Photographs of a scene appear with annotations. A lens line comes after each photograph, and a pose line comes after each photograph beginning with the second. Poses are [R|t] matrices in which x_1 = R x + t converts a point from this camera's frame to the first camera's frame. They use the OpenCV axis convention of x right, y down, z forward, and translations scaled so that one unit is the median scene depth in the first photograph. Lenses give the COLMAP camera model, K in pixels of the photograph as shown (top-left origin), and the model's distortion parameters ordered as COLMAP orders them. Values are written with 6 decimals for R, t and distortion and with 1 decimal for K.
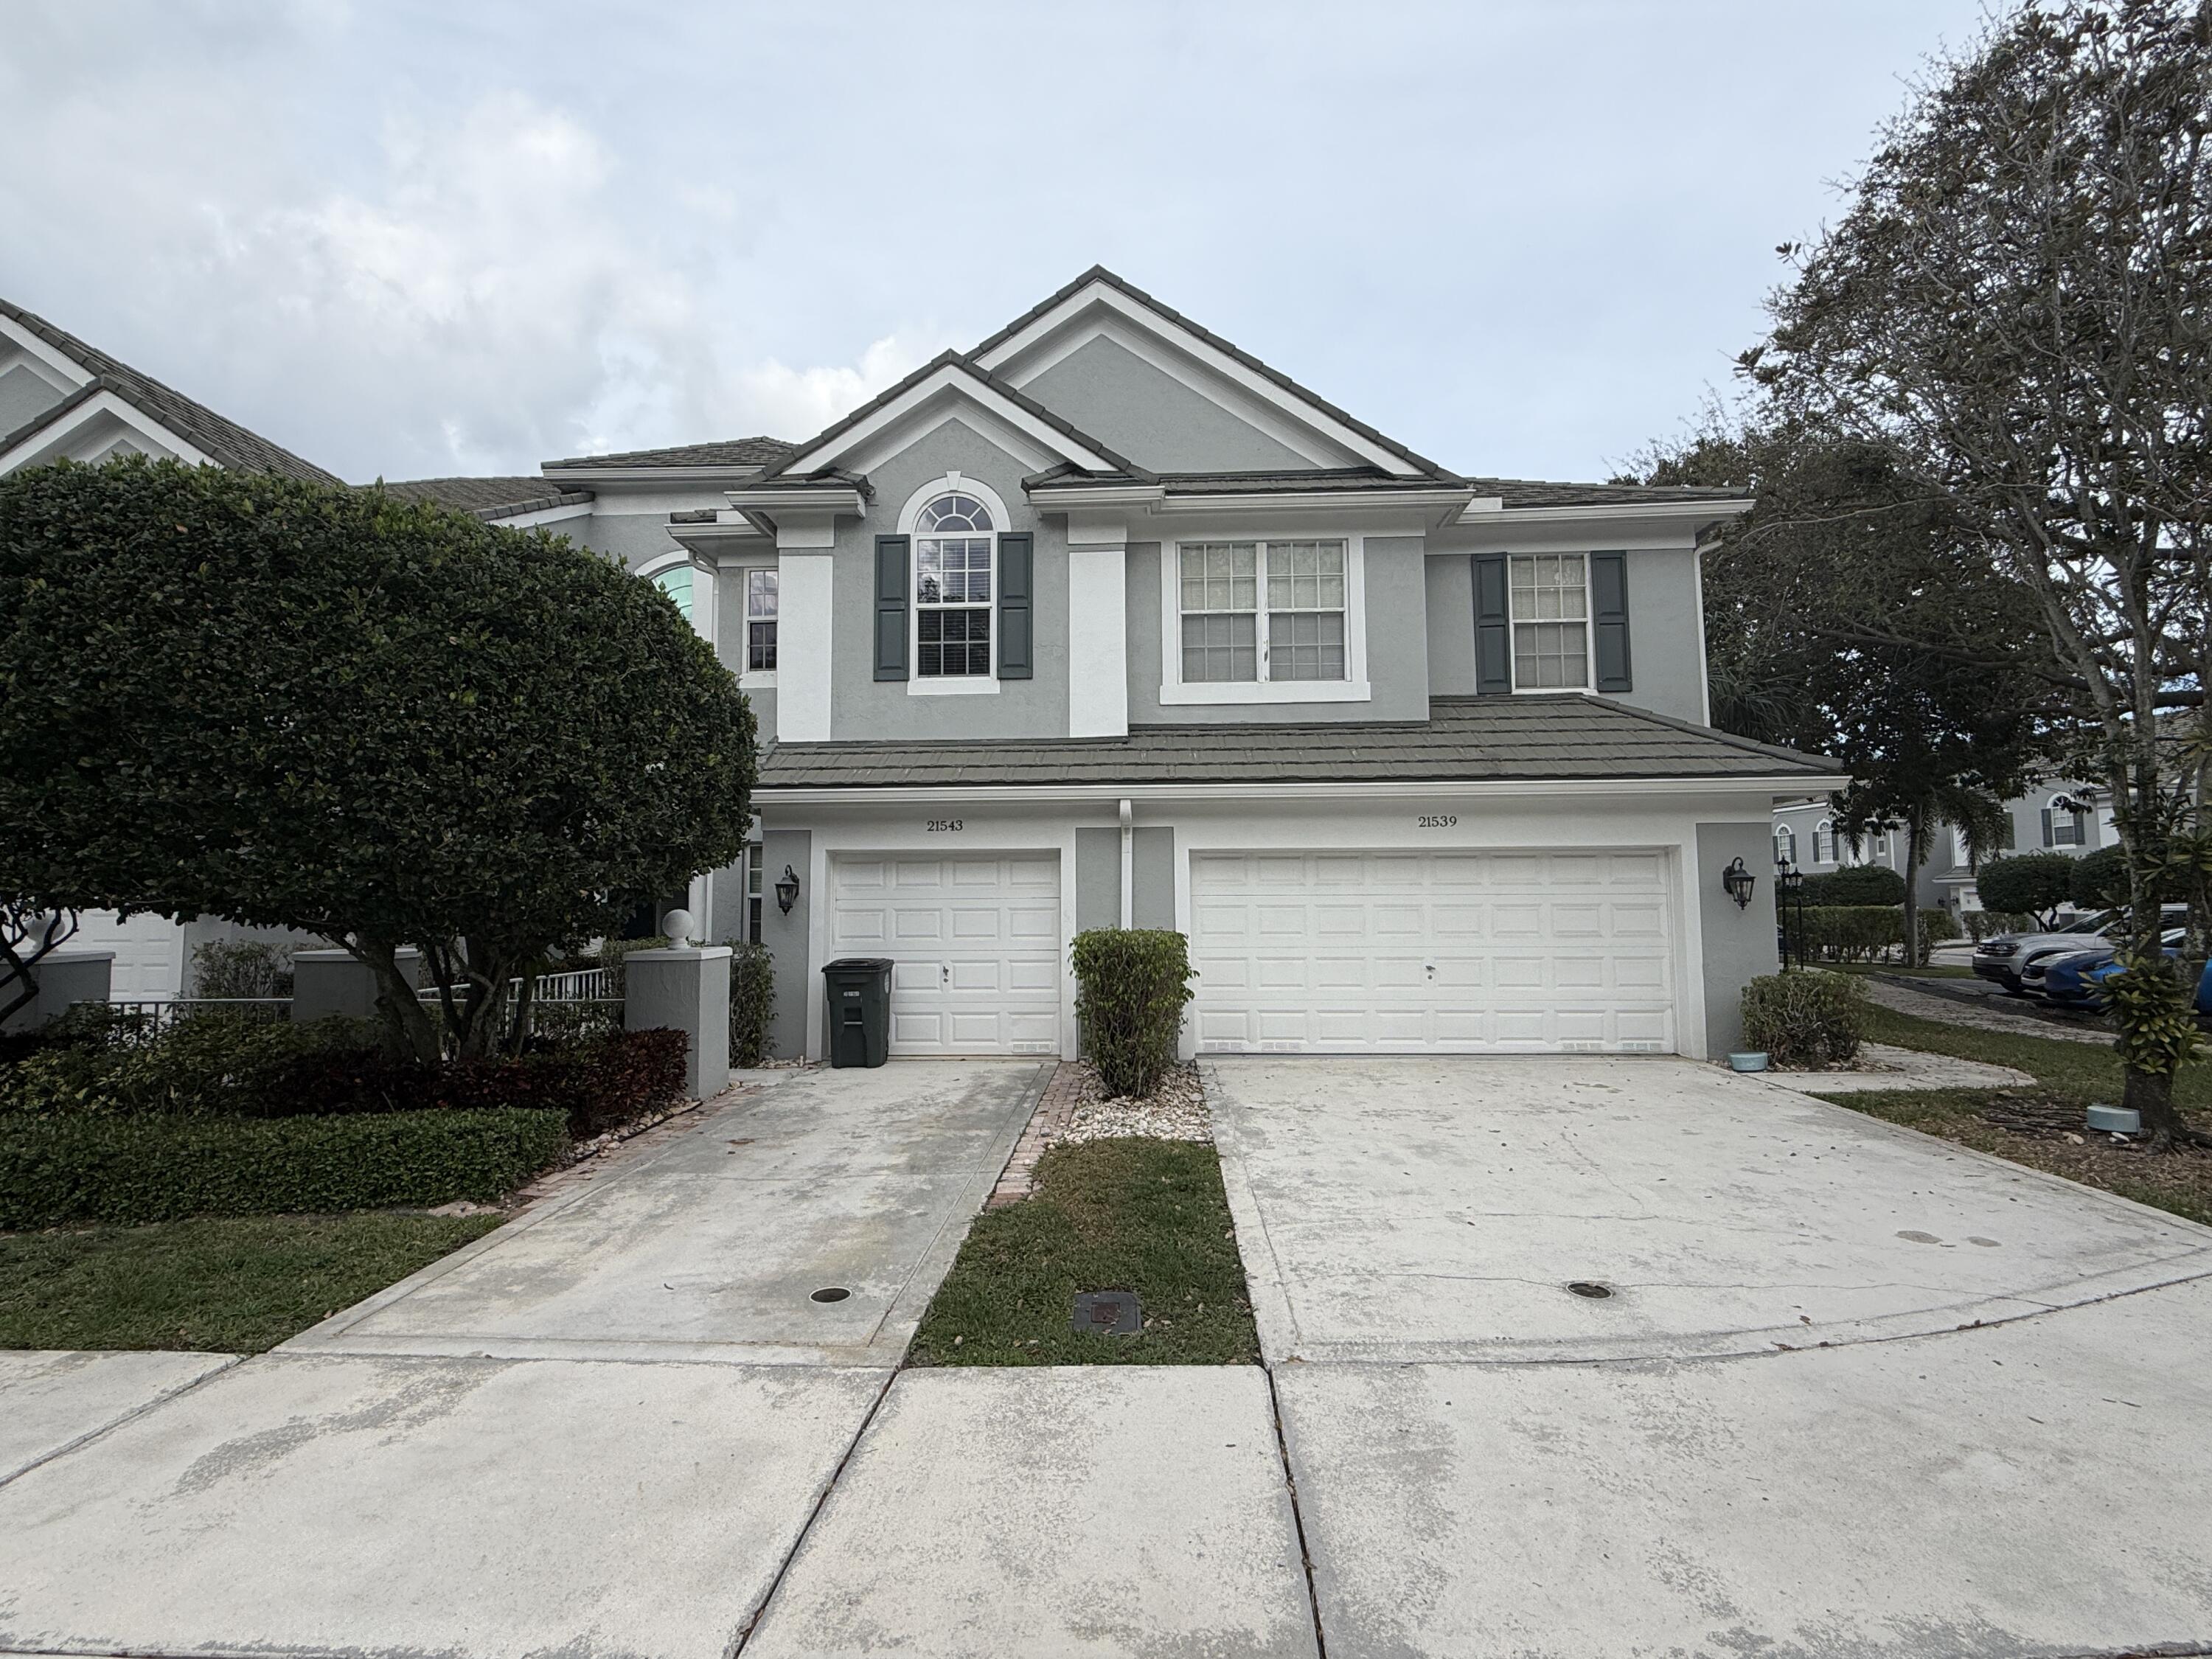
lens RADIAL K [[1016.3, 0, 1085.9], [0, 1016.3, 830.2], [0, 0, 1]] dist [-0.000257, 0.000697]
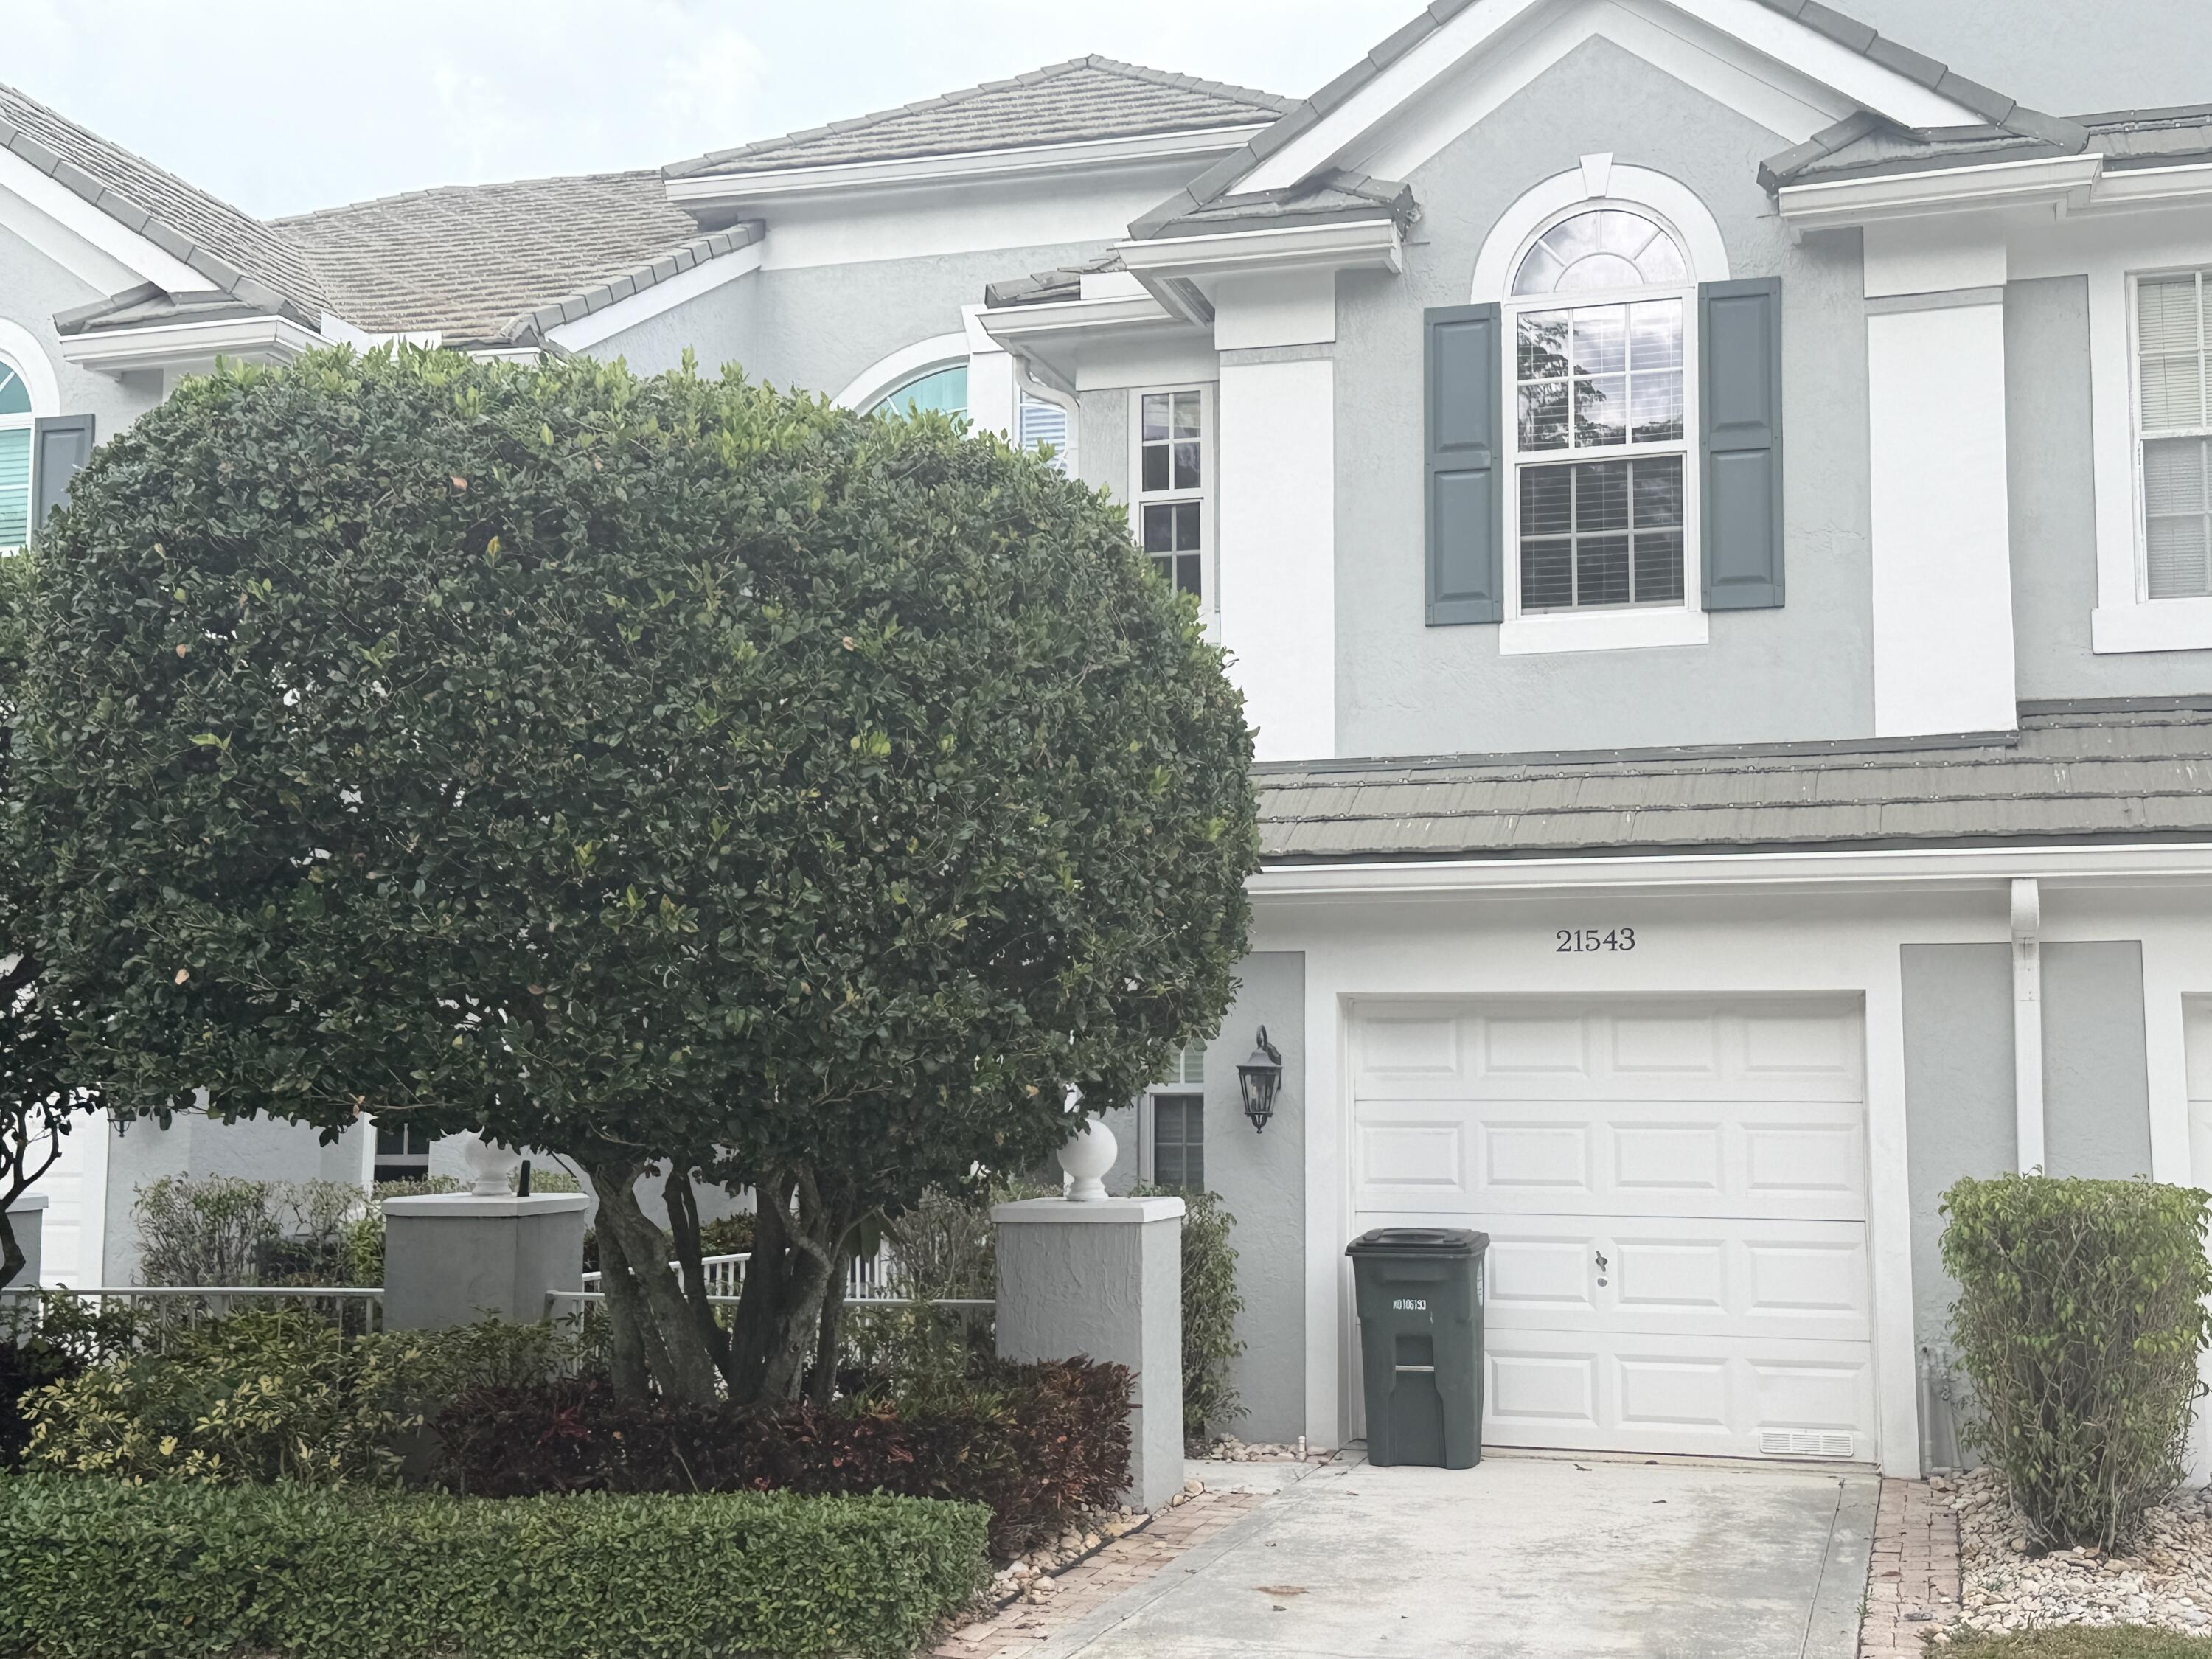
lens RADIAL K [[2623.6, 0, 1117.3], [0, 2623.6, 834.0], [0, 0, 1]] dist [0.090868, 0.000000]
pose [[0.972785, -0.016998, -0.231087, -0.087032], [0.010264, 0.999488, -0.030311, -0.021477], [0.231484, 0.027114, 0.972461, -0.232074]]
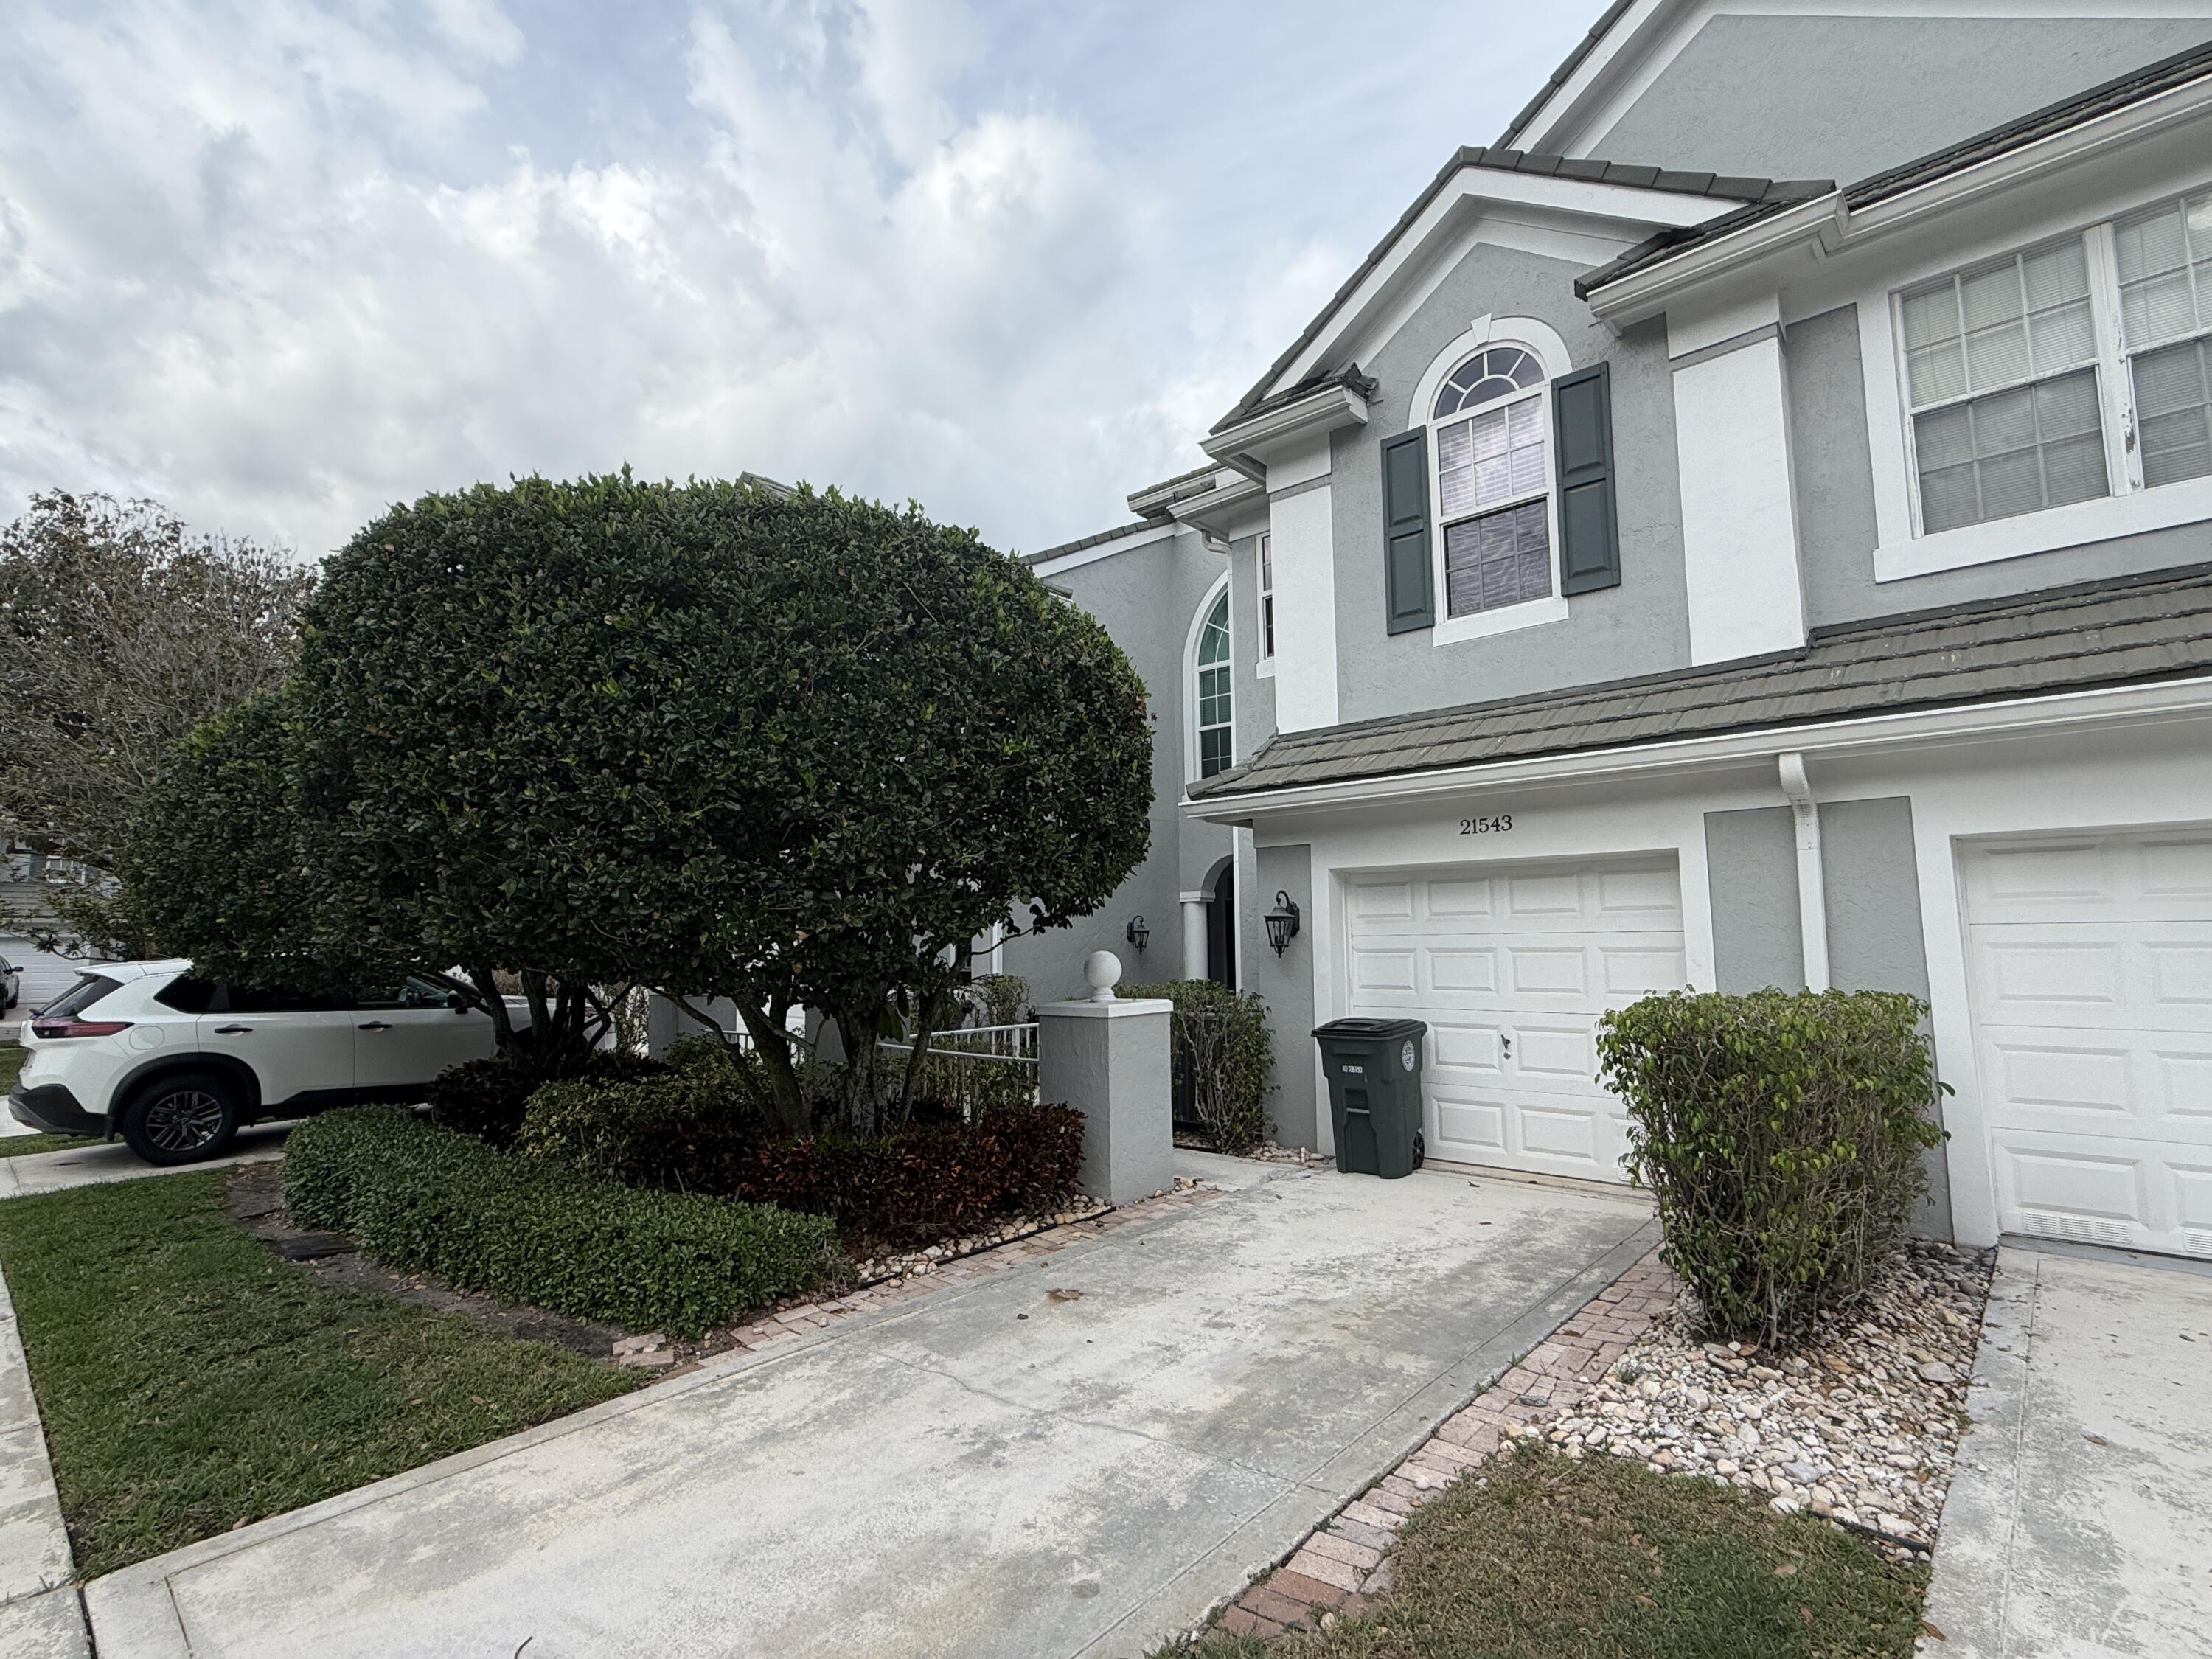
lens RADIAL K [[1016.3, 0, 1142.0], [0, 1016.3, 831.9], [0, 0, 1]] dist [-0.000257, 0.000697]
pose [[0.784120, -0.068257, -0.616844, 0.114915], [0.050818, 0.997657, -0.045796, 0.022665], [0.618525, 0.004563, 0.785752, 0.387343]]
